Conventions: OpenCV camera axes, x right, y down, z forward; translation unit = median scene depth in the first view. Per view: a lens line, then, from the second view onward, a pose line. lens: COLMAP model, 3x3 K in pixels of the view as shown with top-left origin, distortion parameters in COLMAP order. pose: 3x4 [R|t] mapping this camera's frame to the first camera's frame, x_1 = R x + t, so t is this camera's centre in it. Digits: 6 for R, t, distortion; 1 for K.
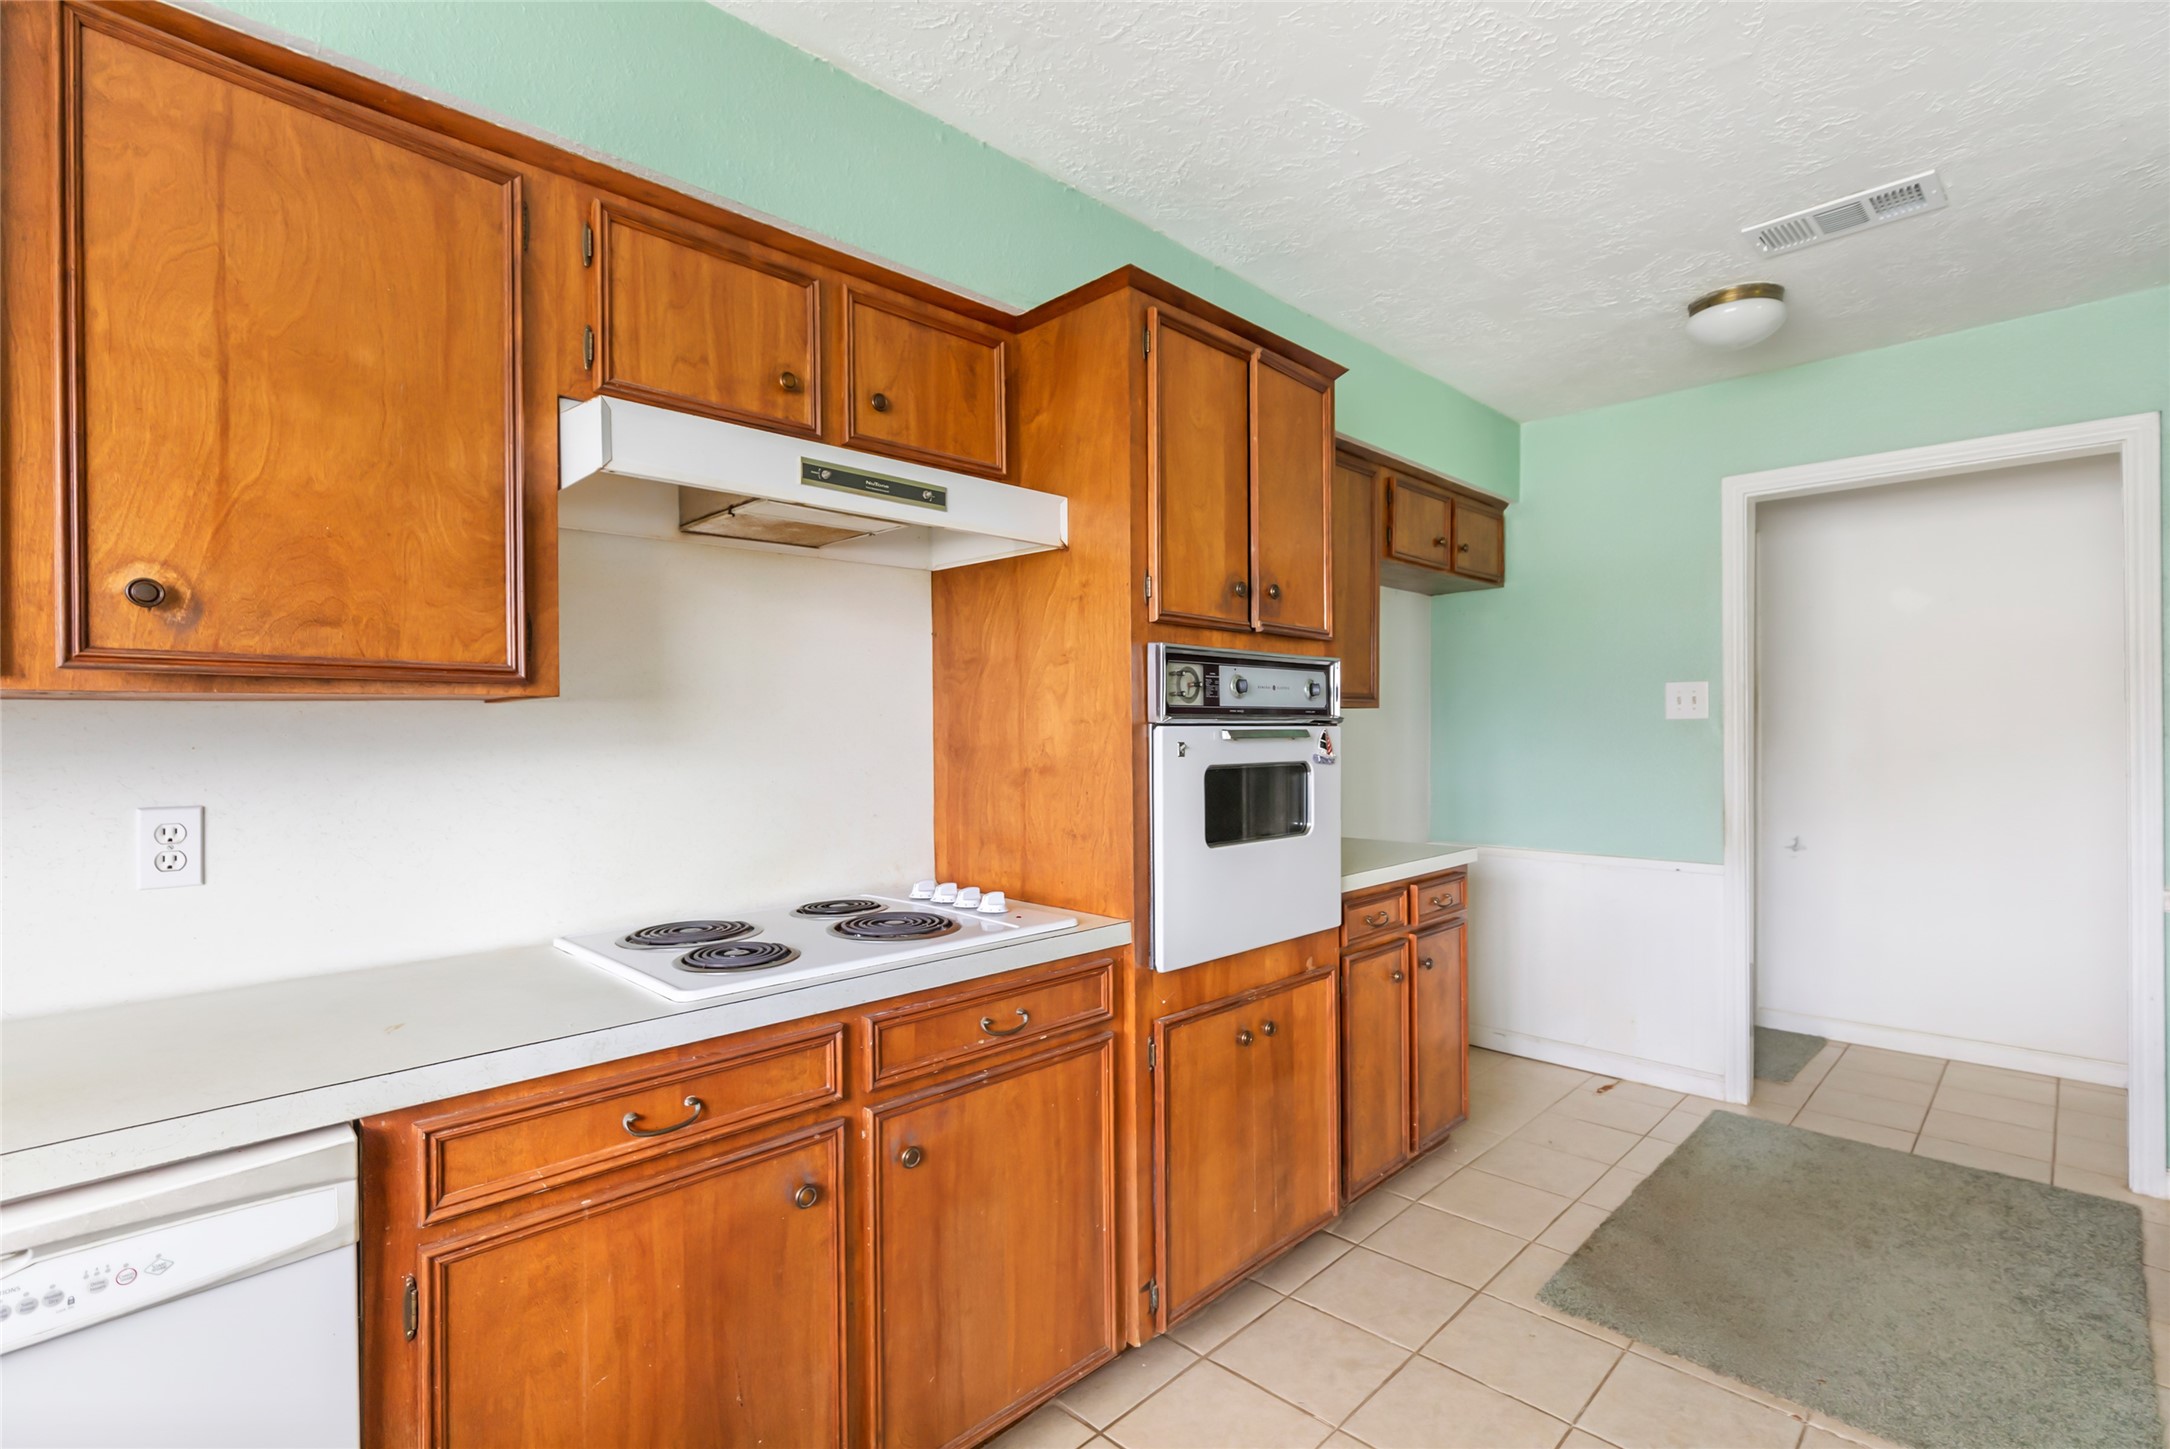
lens RADIAL K [[1018.9, 0, 1098.9], [0, 1018.9, 742.0], [0, 0, 1]] dist [0.000098, 0.003386]
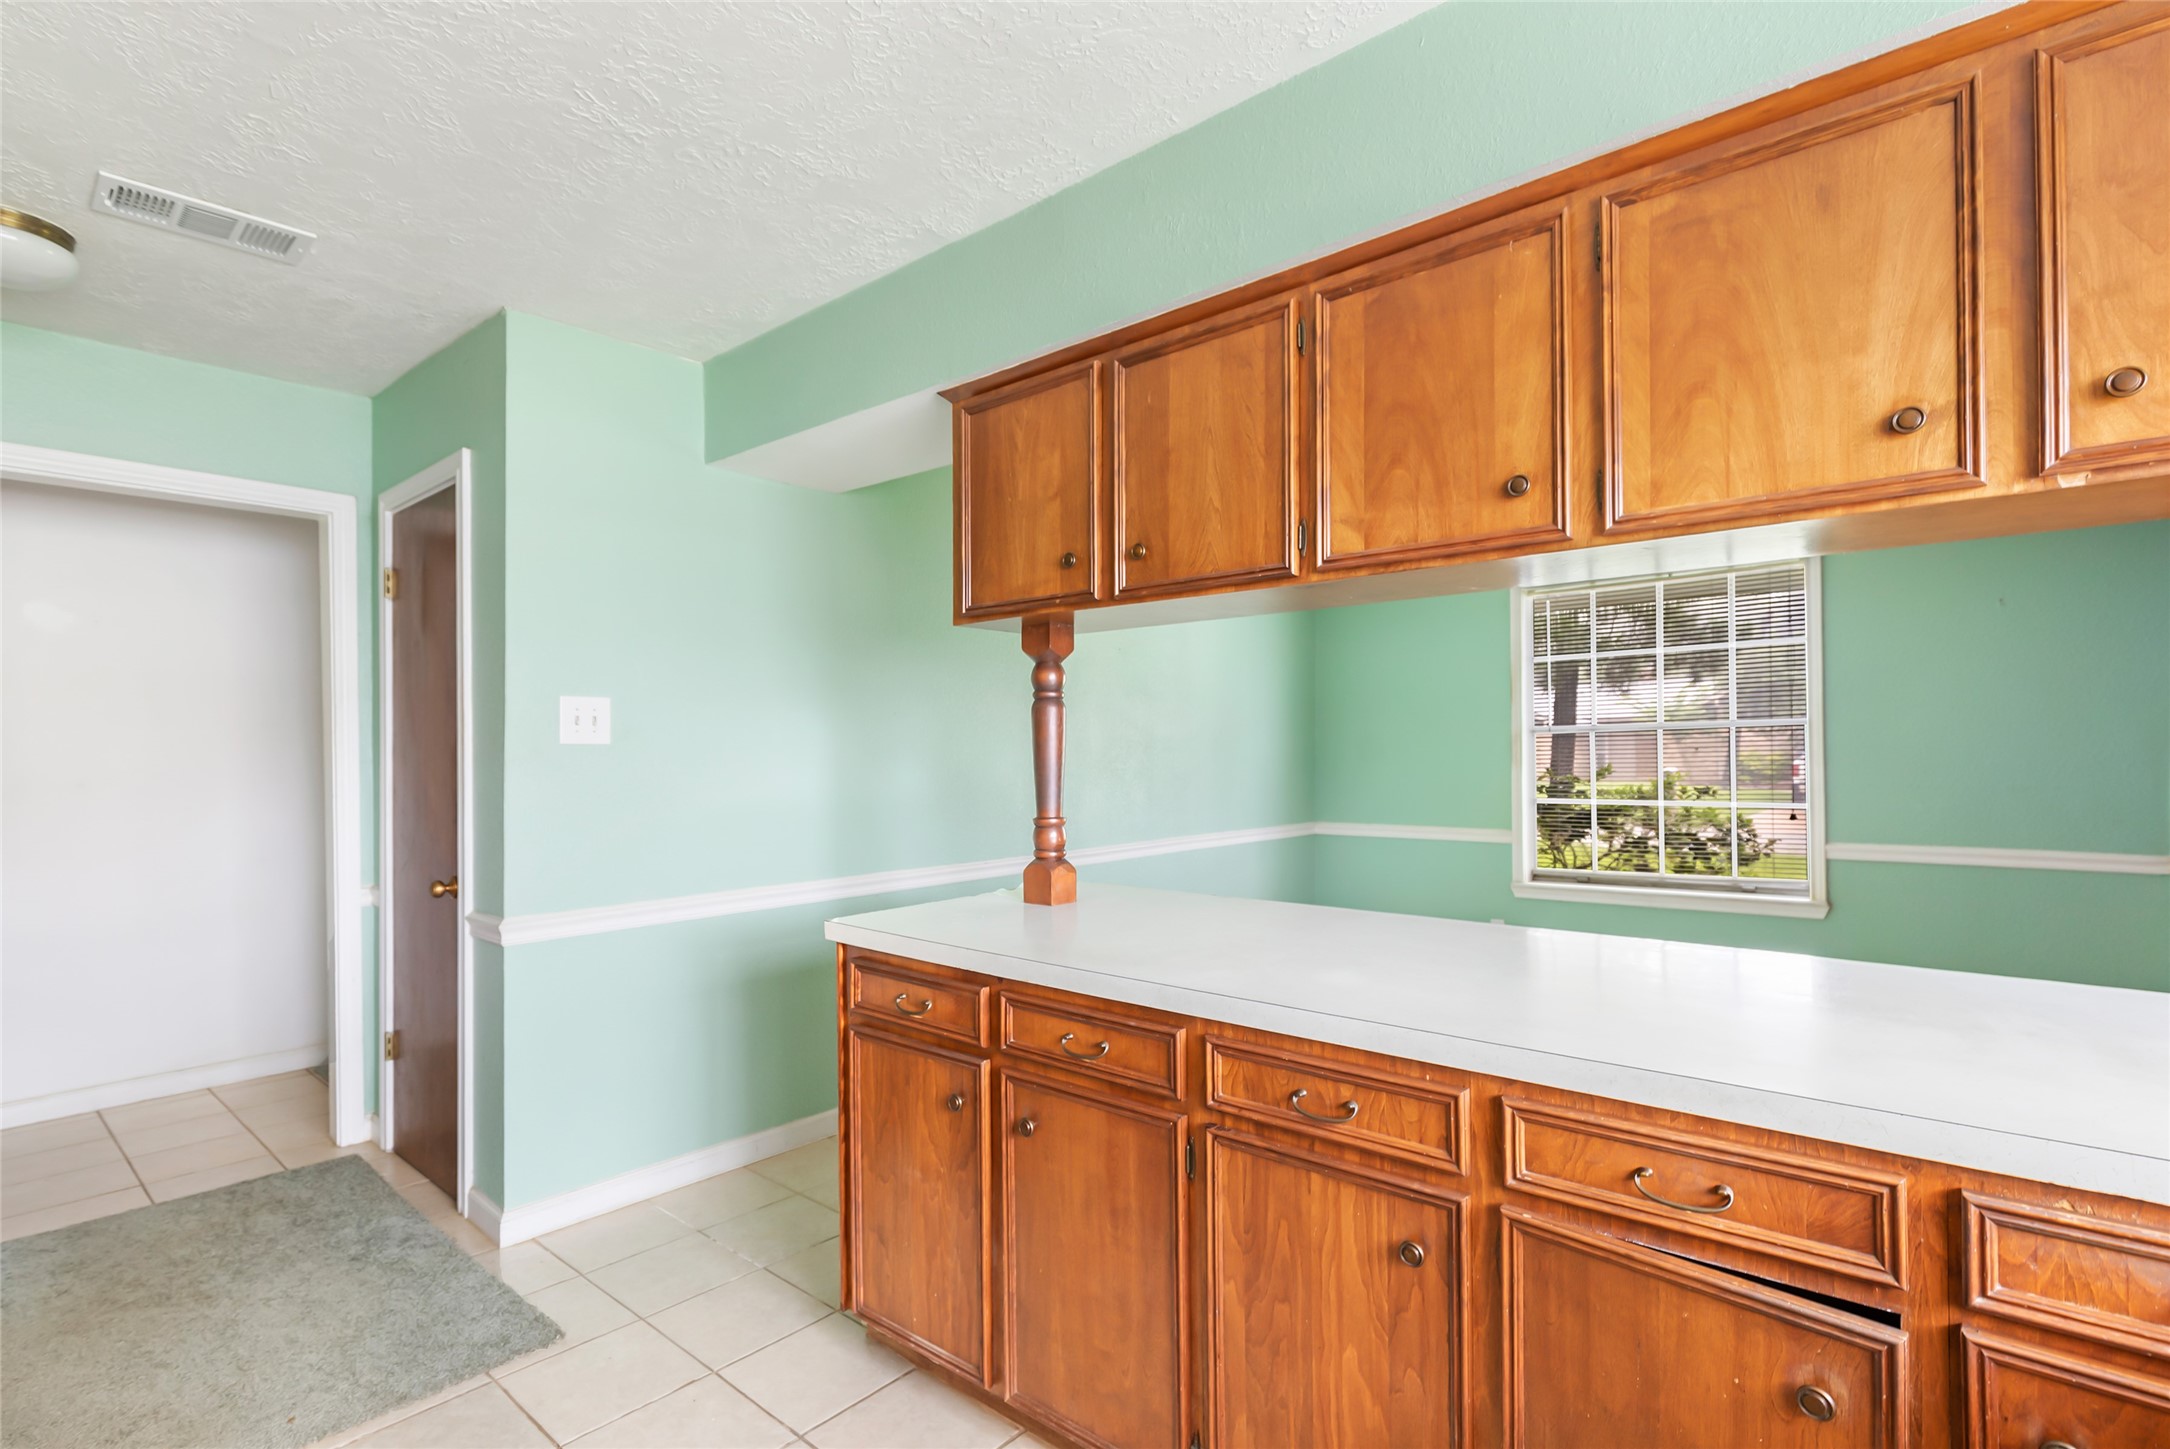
lens RADIAL K [[1018.9, 0, 1099.4], [0, 1018.9, 741.3], [0, 0, 1]] dist [0.000098, 0.003386]
pose [[-0.072254, 0.013869, 0.997290, -0.291393], [0.014296, 0.999815, -0.012868, -0.002431], [-0.997284, 0.013328, -0.072439, 0.248304]]
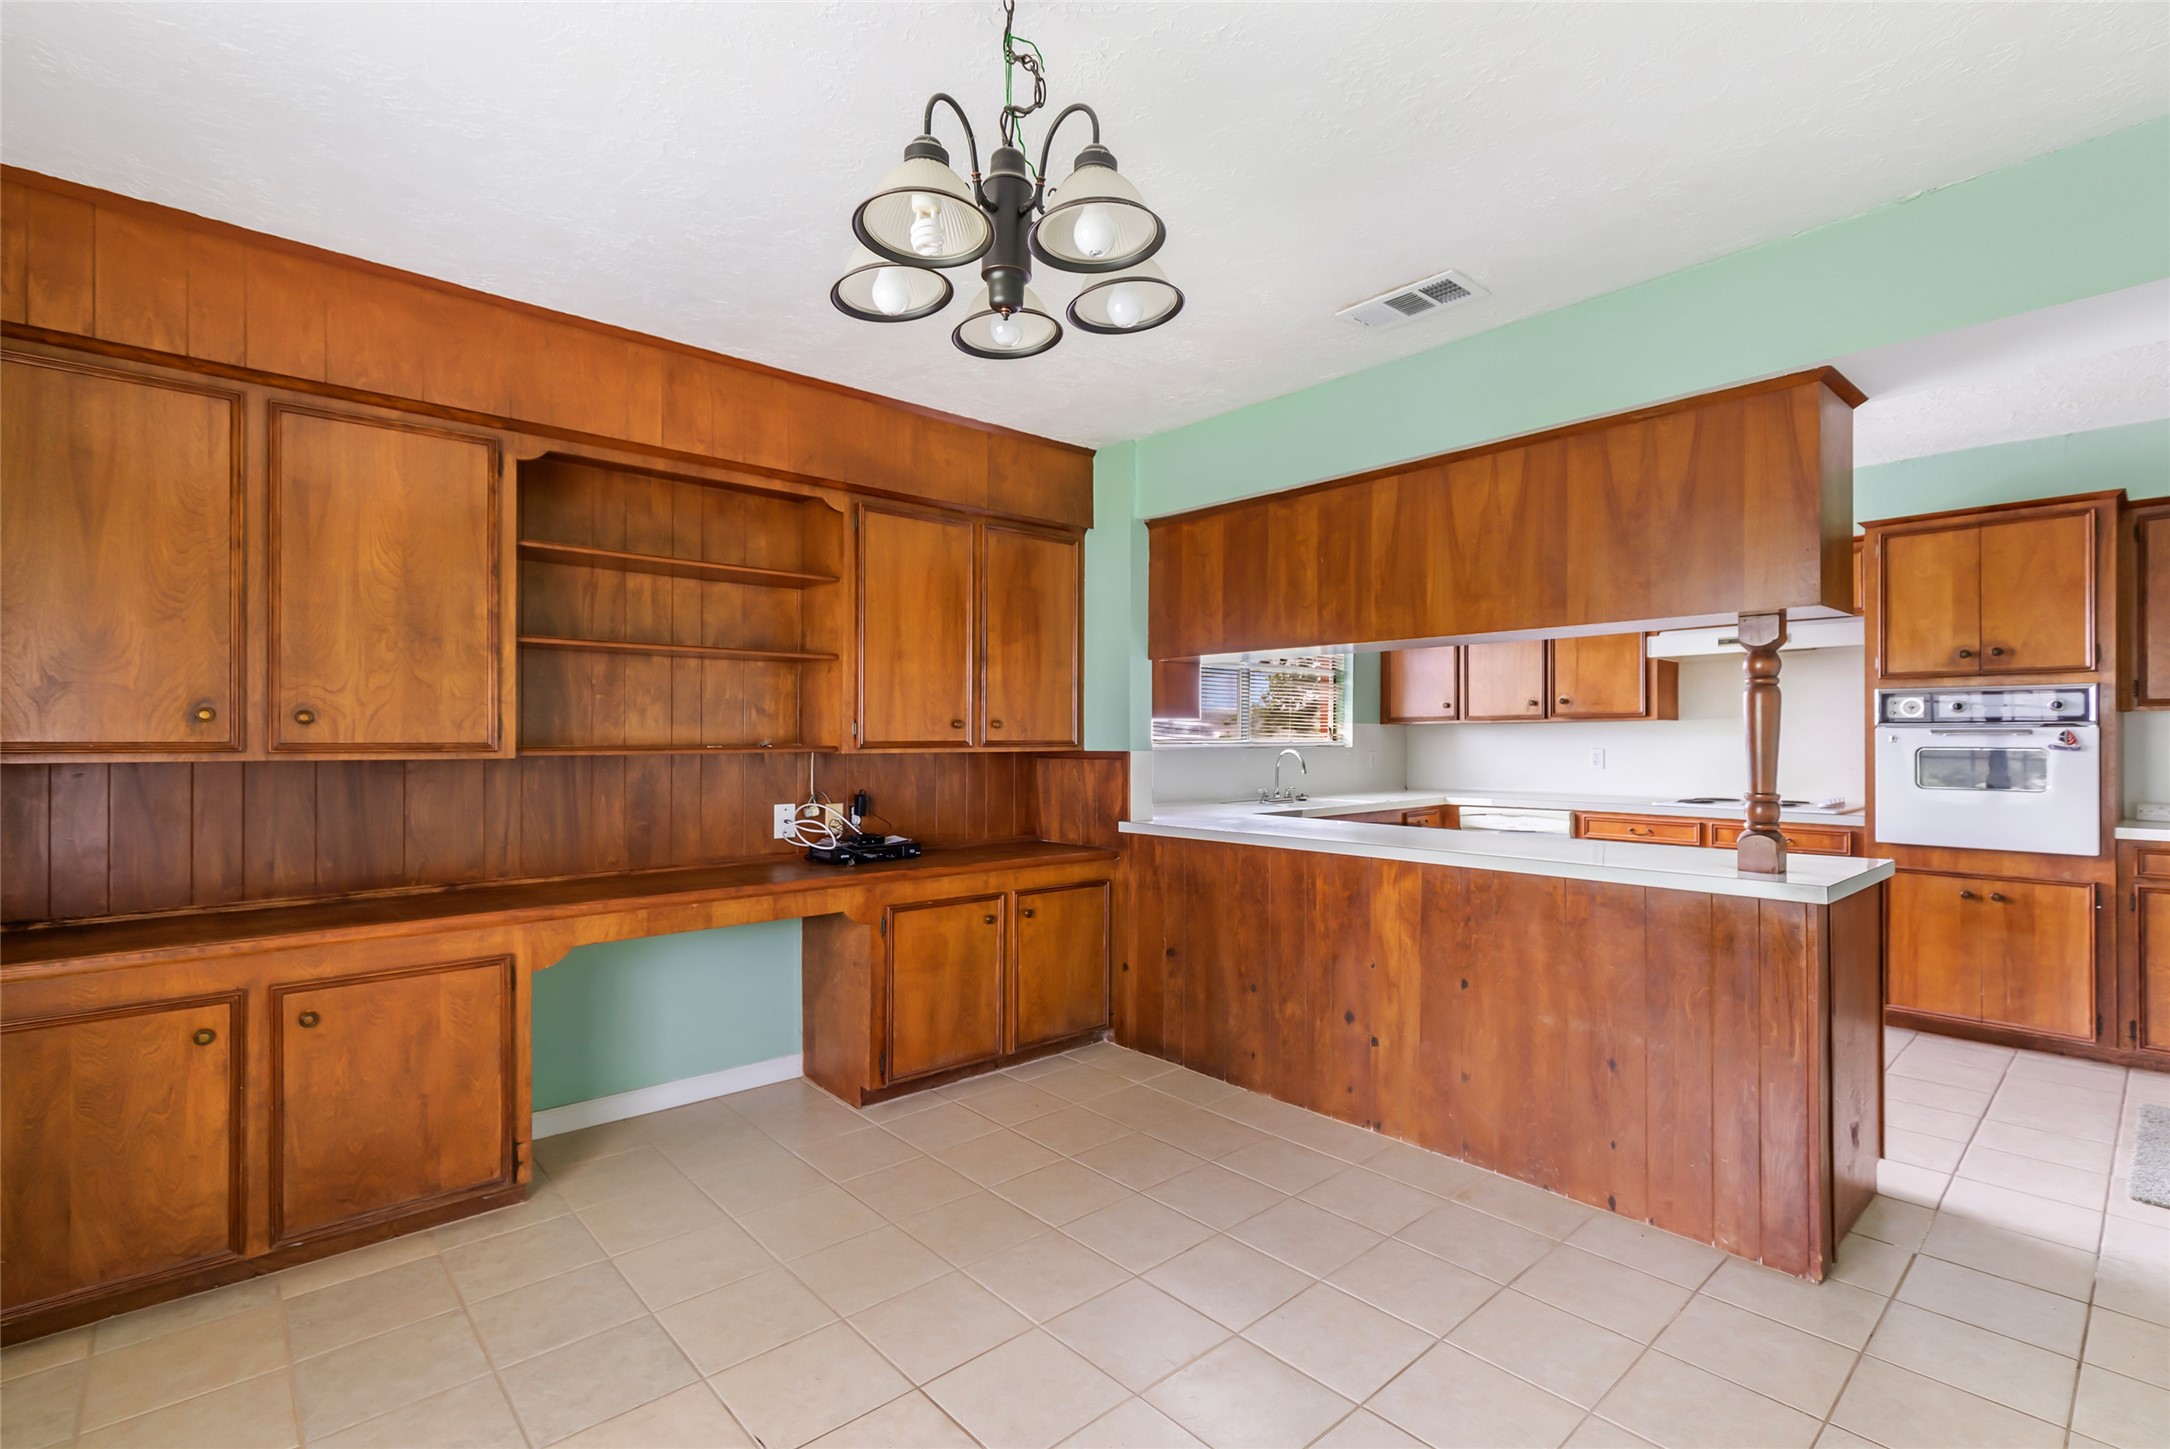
lens RADIAL K [[1018.9, 0, 1107.1], [0, 1018.9, 733.9], [0, 0, 1]] dist [0.000098, 0.003386]
pose [[-0.041963, 0.008705, -0.999081, 2.132695], [-0.004782, 0.999949, 0.008913, -0.013285], [0.999108, 0.005152, -0.041919, -0.507388]]
